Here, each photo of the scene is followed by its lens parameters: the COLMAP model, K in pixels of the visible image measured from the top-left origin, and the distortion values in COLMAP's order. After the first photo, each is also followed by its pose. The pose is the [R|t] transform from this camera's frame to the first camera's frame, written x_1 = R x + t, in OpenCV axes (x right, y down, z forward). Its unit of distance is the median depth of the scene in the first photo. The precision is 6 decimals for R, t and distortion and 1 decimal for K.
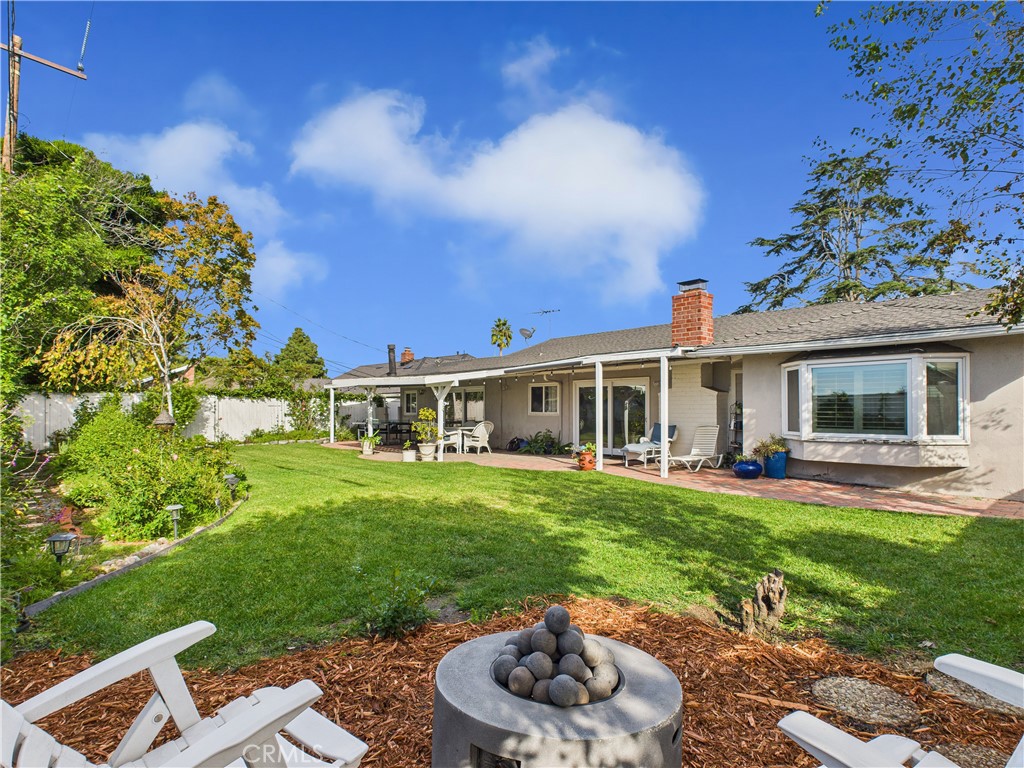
lens RADIAL K [[557.5, 0, 509.6], [0, 557.5, 409.6], [0, 0, 1]] dist [0.002742, -0.000387]
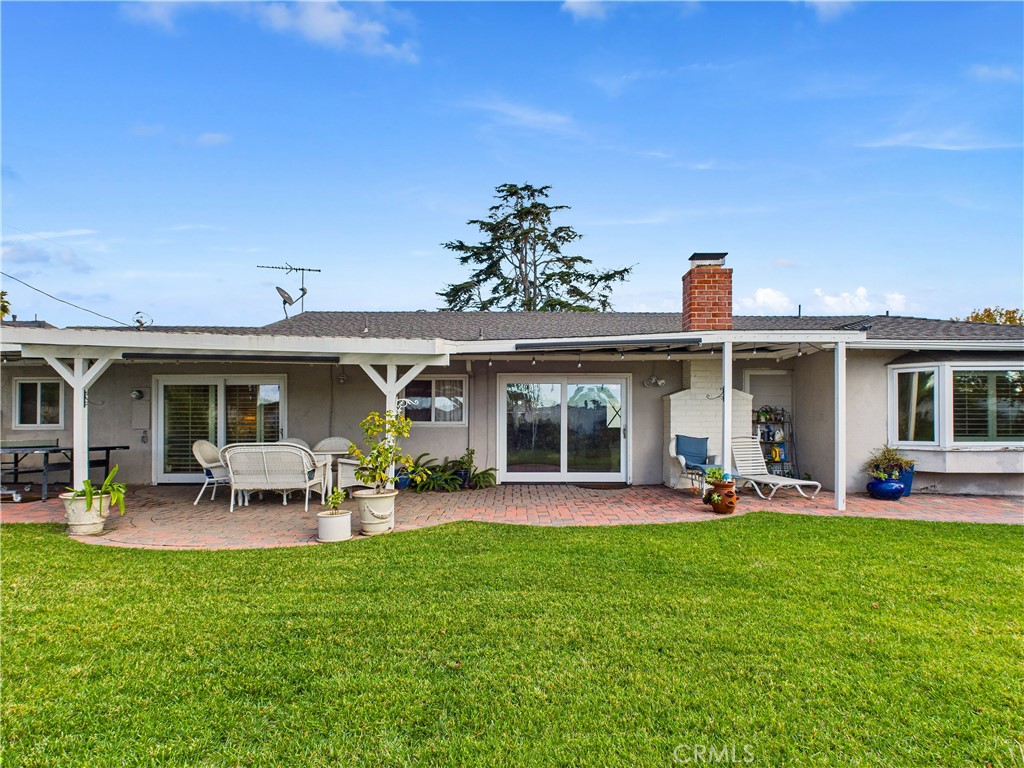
lens RADIAL K [[539.3, 0, 511.0], [0, 539.3, 434.4], [0, 0, 1]] dist [0.002298, -0.000723]
pose [[0.669417, -0.018856, 0.742648, -0.389807], [0.000523, 0.999690, 0.024910, 0.004611], [-0.742887, -0.016287, 0.669219, 0.625165]]
